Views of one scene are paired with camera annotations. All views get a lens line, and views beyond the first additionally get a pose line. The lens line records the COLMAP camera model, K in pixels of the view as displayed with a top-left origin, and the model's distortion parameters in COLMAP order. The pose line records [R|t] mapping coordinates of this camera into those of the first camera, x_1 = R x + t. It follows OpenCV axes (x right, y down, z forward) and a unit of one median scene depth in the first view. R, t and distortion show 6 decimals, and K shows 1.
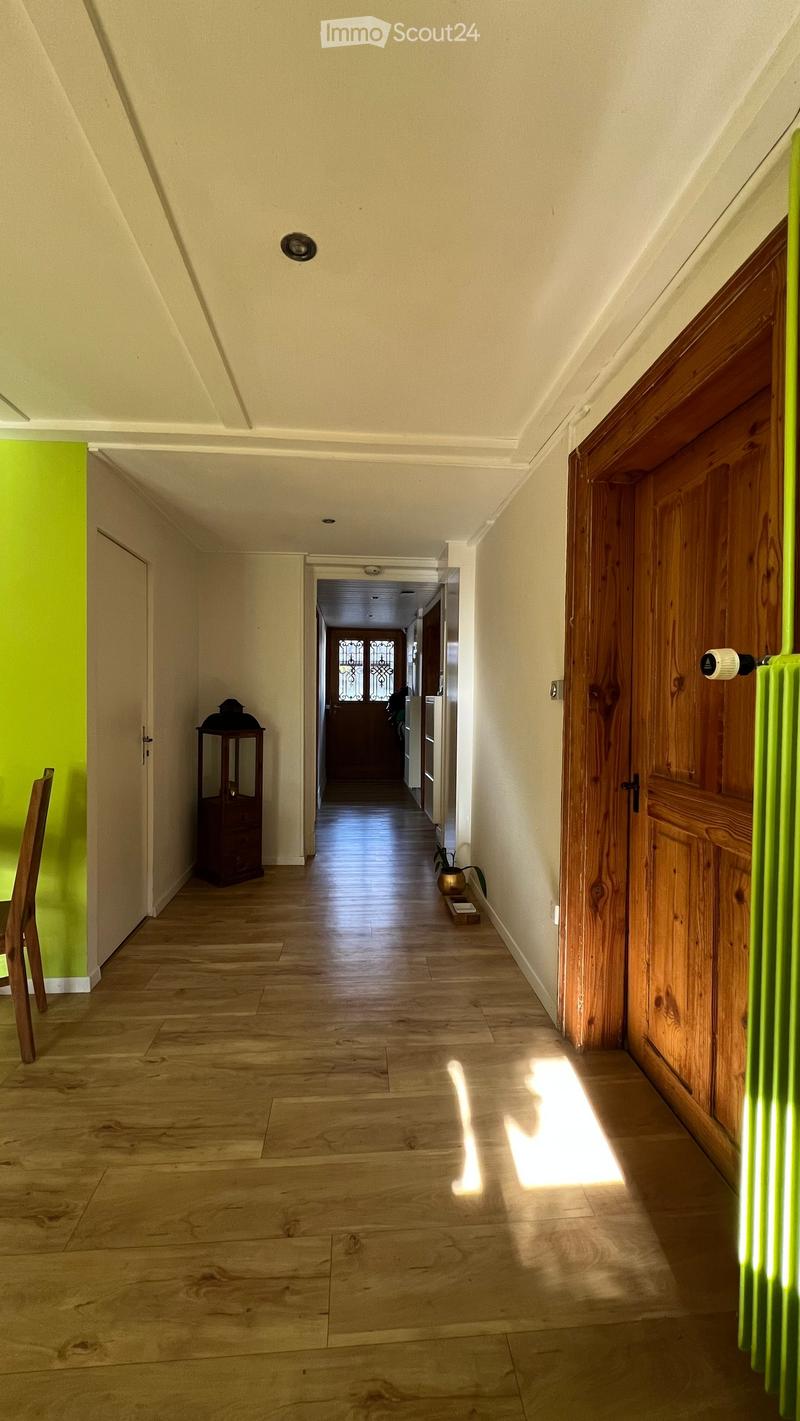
lens RADIAL K [[567.2, 0, 403.3], [0, 567.2, 707.3], [0, 0, 1]] dist [-0.001114, 0.000445]
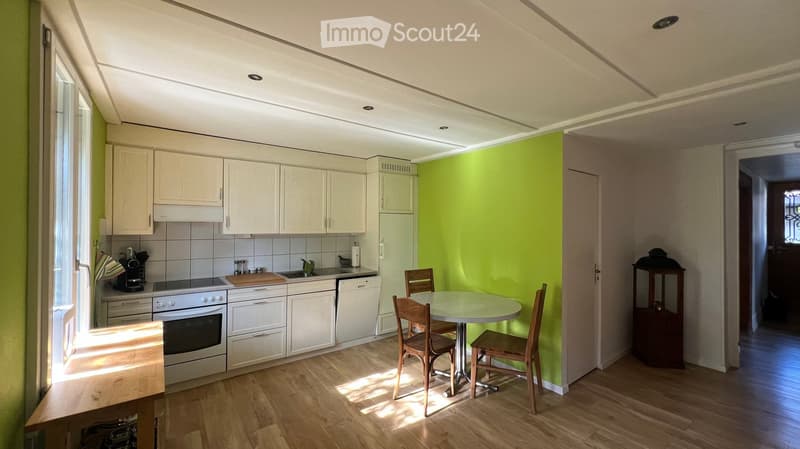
lens RADIAL K [[319.3, 0, 400.6], [0, 319.3, 223.3], [0, 0, 1]] dist [-0.001114, 0.000445]
pose [[0.523214, -0.011266, -0.852127, 0.101266], [-0.017656, 0.999555, -0.024056, -0.063438], [0.852018, 0.027632, 0.522783, -0.094184]]
